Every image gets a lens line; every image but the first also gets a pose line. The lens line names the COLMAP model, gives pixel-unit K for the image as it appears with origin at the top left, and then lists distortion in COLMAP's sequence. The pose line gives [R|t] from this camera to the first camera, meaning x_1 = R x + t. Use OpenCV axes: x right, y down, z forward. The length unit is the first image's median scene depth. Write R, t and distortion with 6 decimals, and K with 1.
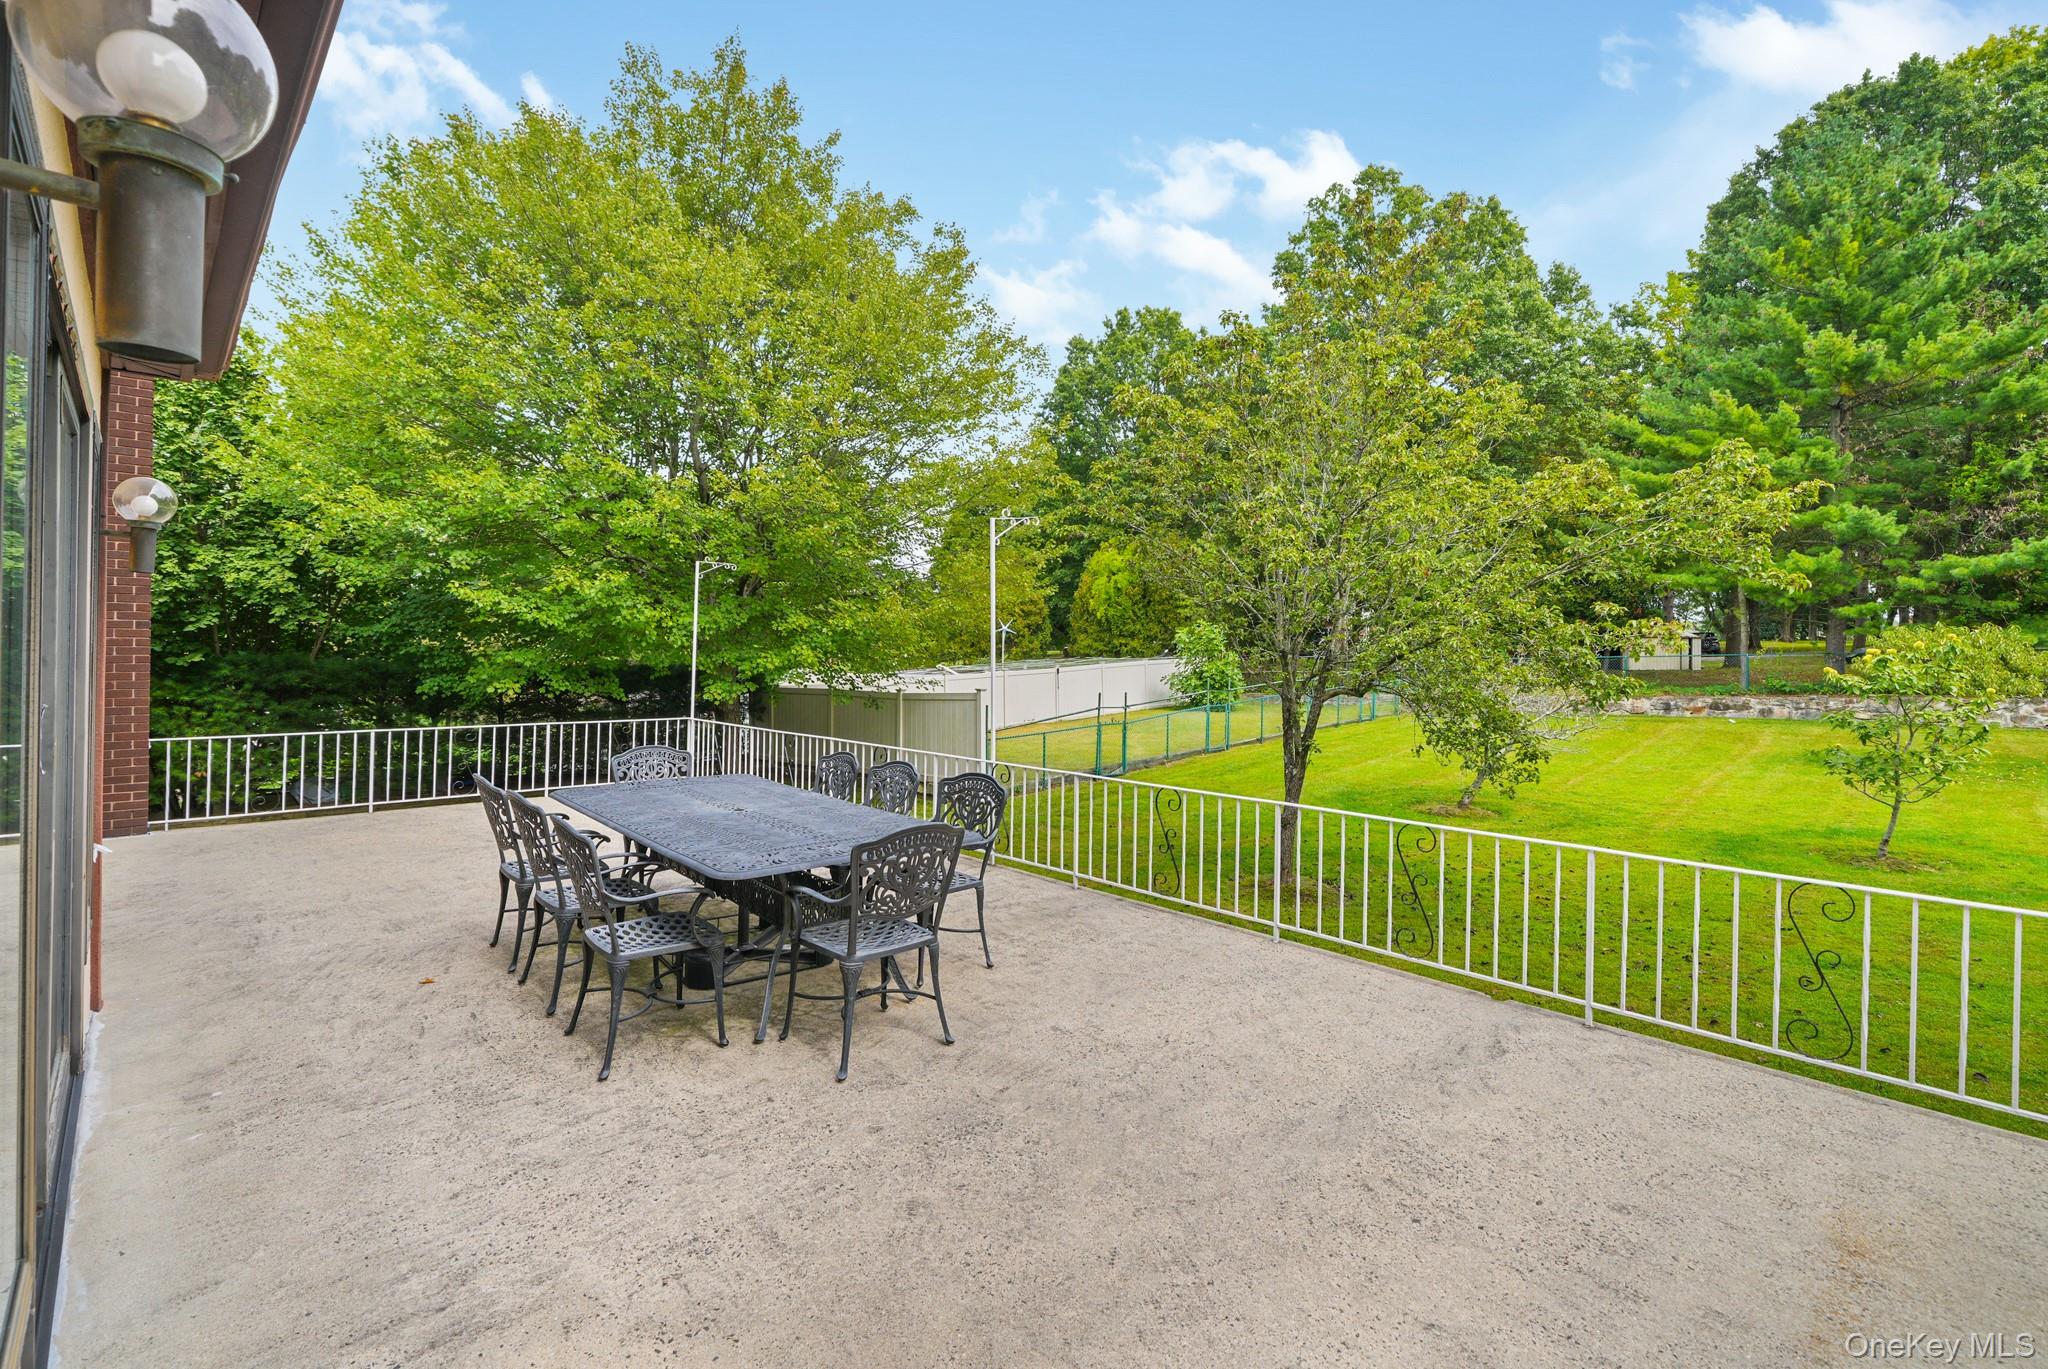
lens RADIAL K [[921.6, 0, 1030.5], [0, 921.6, 652.8], [0, 0, 1]] dist [-0.000325, 0.000054]
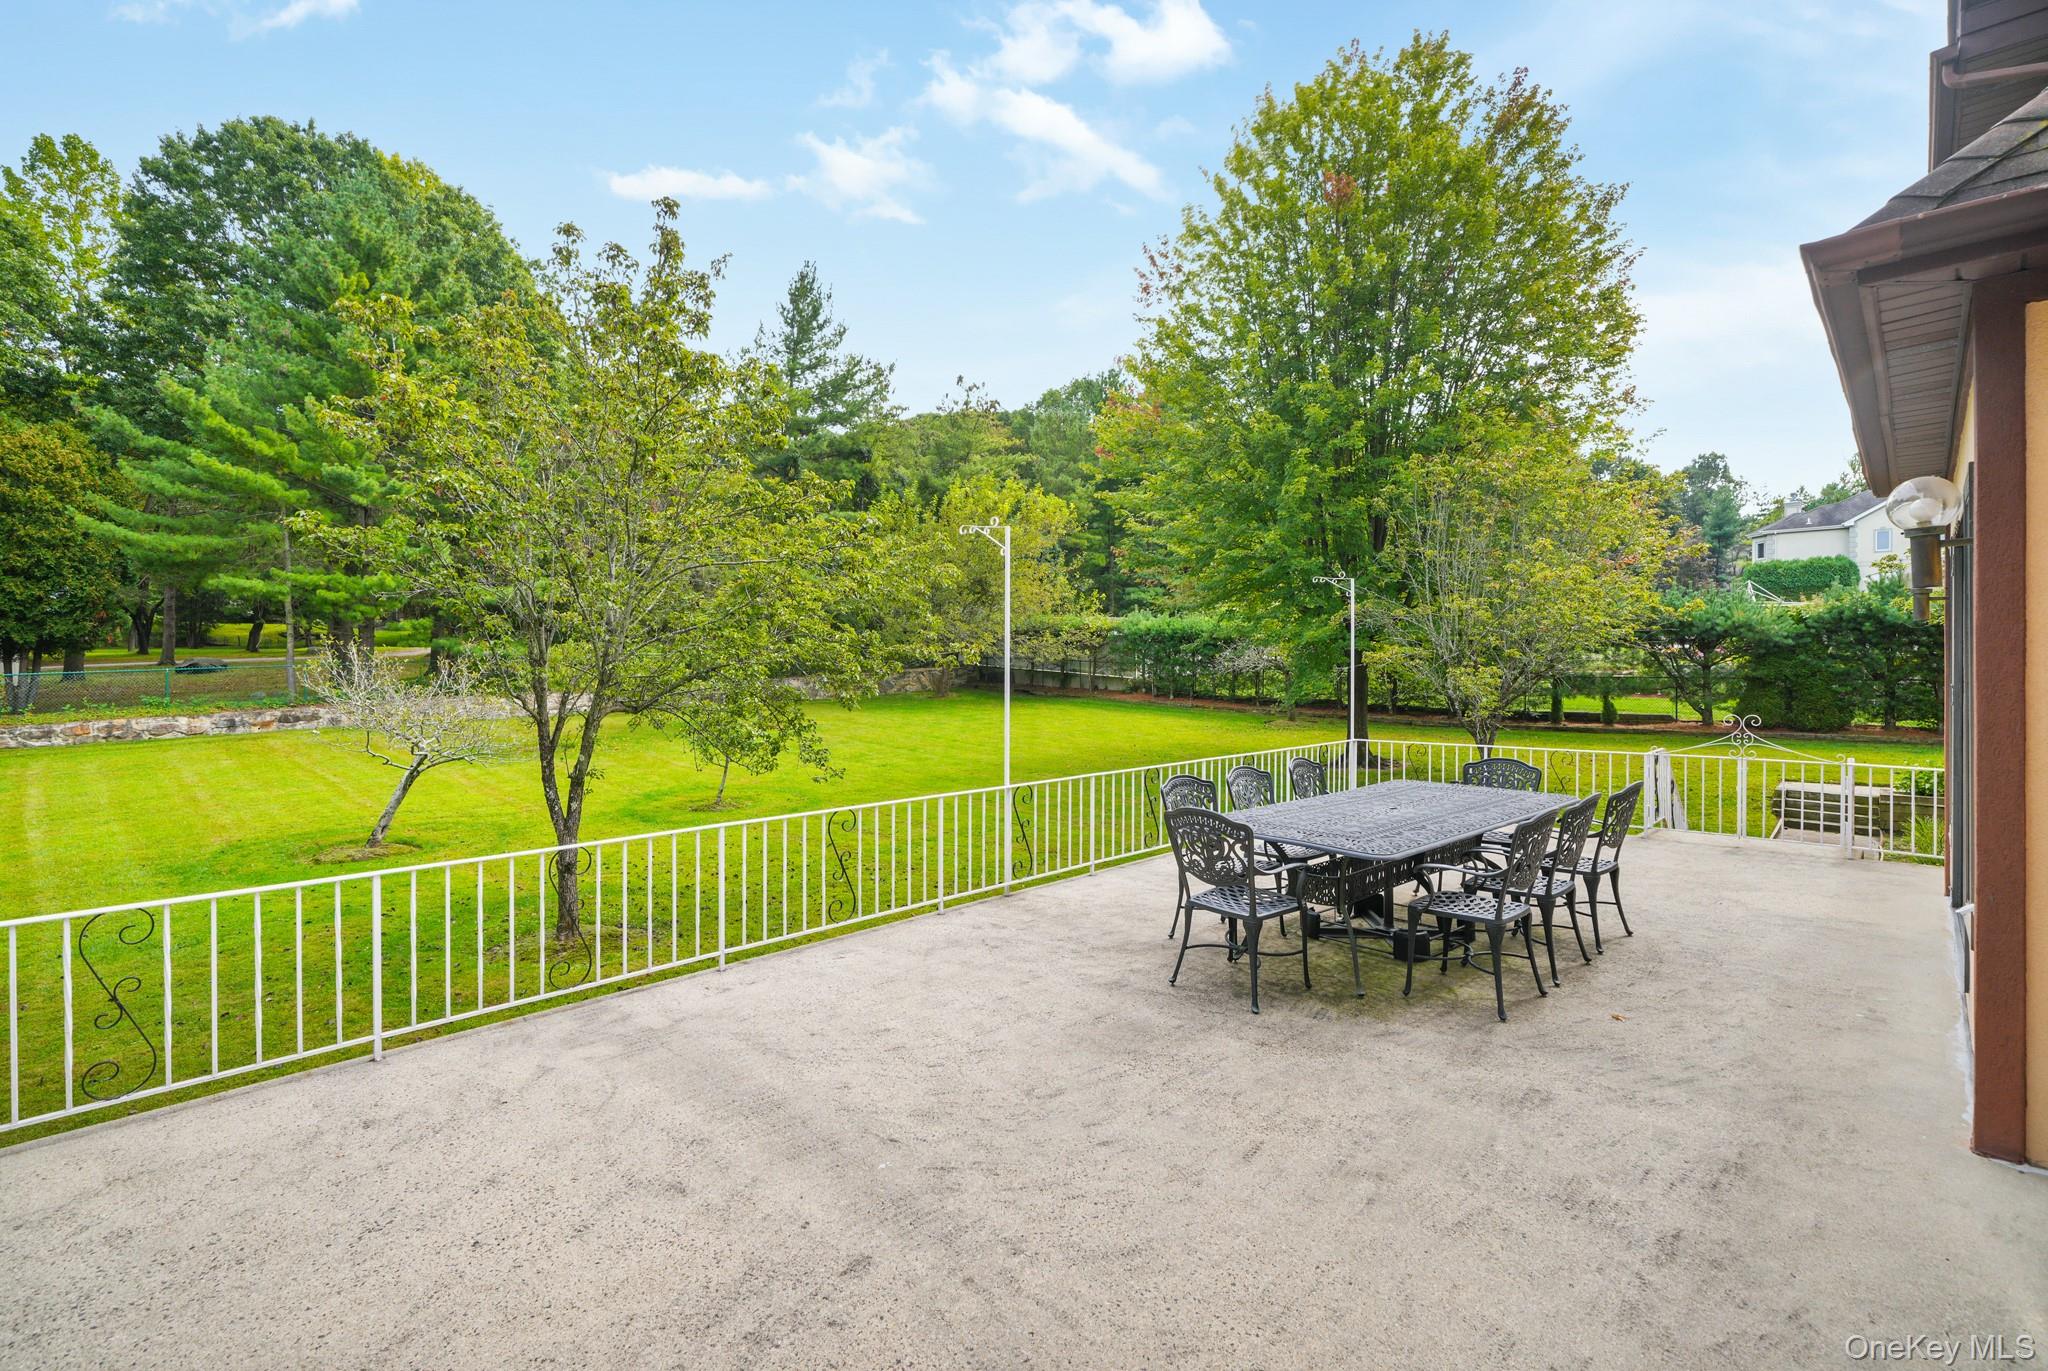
lens RADIAL K [[921.6, 0, 1024.5], [0, 921.6, 674.2], [0, 0, 1]] dist [-0.000325, 0.000054]
pose [[-0.034144, -0.017010, 0.999272, -0.580664], [0.003718, 0.999846, 0.017147, -0.006478], [-0.999410, 0.004301, -0.034075, 0.604423]]
